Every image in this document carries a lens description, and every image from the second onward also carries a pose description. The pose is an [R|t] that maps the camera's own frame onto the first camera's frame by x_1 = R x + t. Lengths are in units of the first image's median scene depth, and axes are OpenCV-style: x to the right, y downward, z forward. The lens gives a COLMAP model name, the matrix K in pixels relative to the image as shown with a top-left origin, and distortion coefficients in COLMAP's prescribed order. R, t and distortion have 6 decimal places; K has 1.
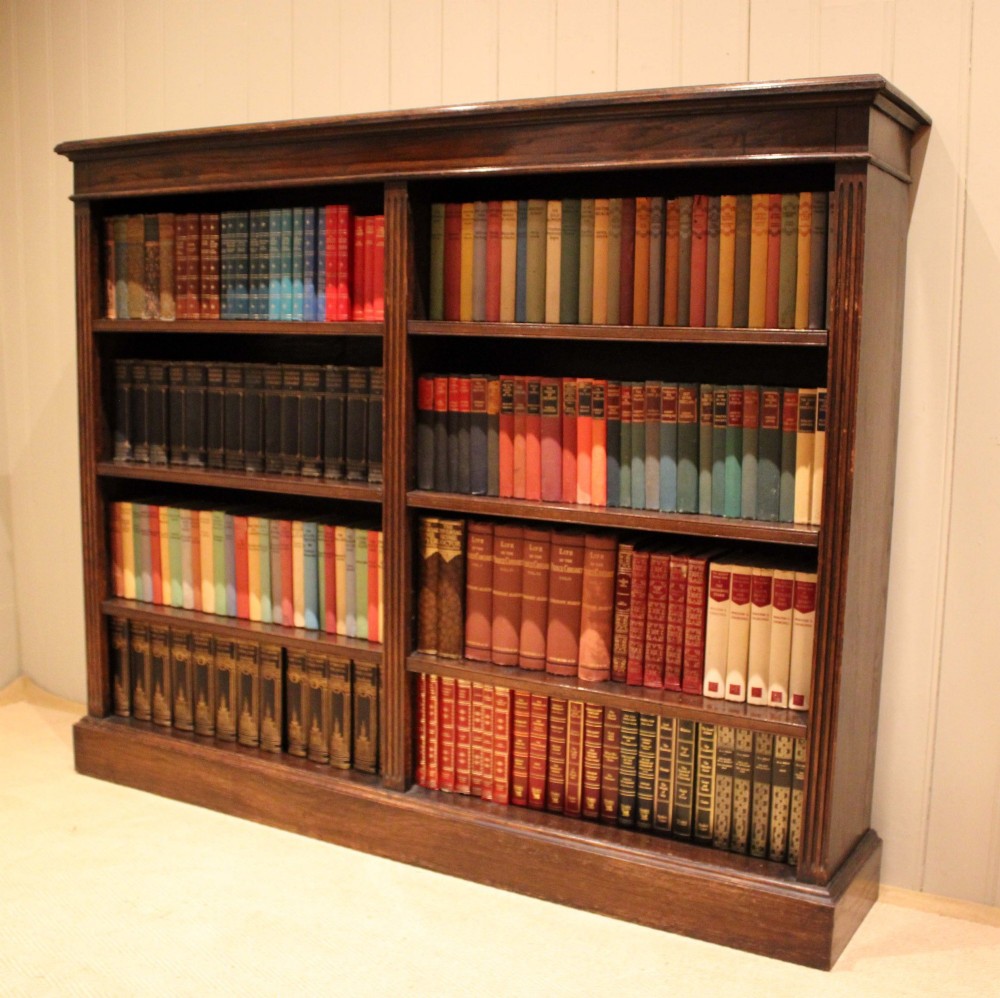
lens RADIAL K [[1275.8, 0, 540.2], [0, 1275.8, 535.1], [0, 0, 1]] dist [-0.133314, 0.058312]
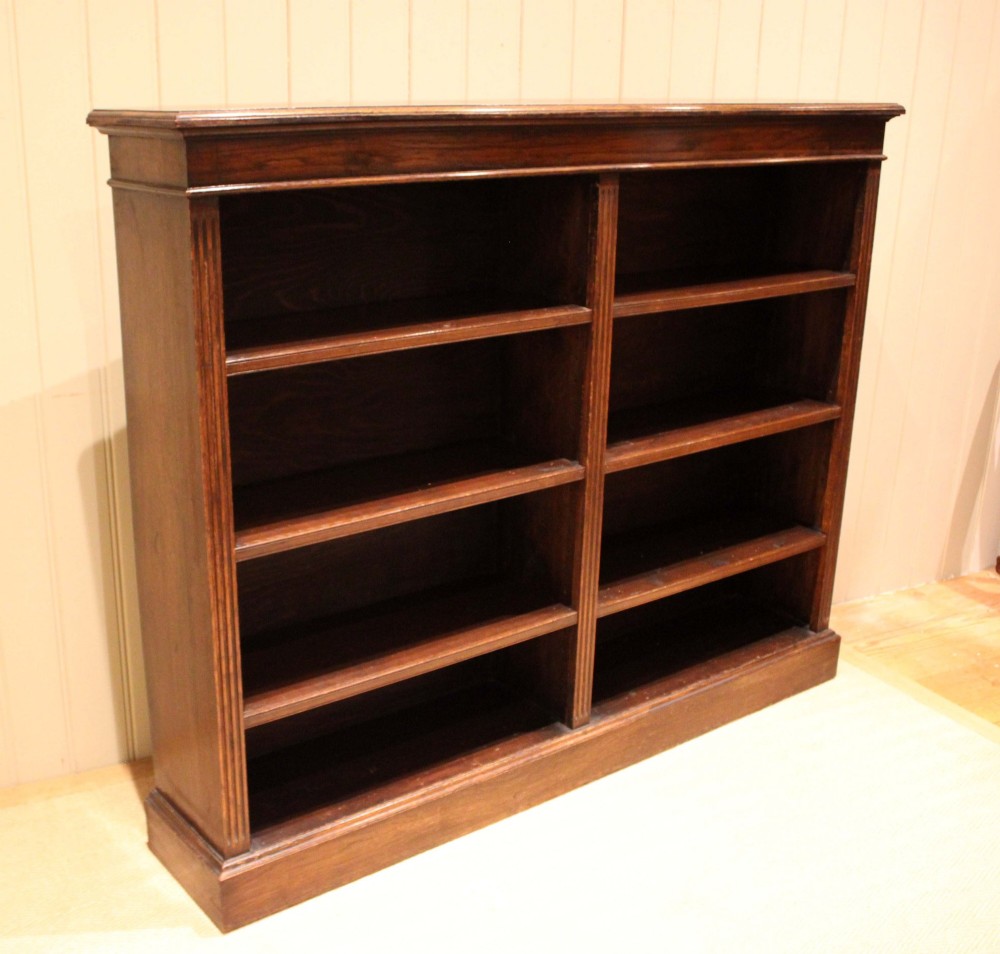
lens RADIAL K [[1260.5, 0, 414.9], [0, 1260.5, 496.3], [0, 0, 1]] dist [-0.136242, 0.087650]
pose [[0.437102, -0.311131, 0.843883, -1.077247], [0.146348, 0.950361, 0.274585, -0.320599], [-0.887425, 0.003479, 0.460938, 0.653345]]
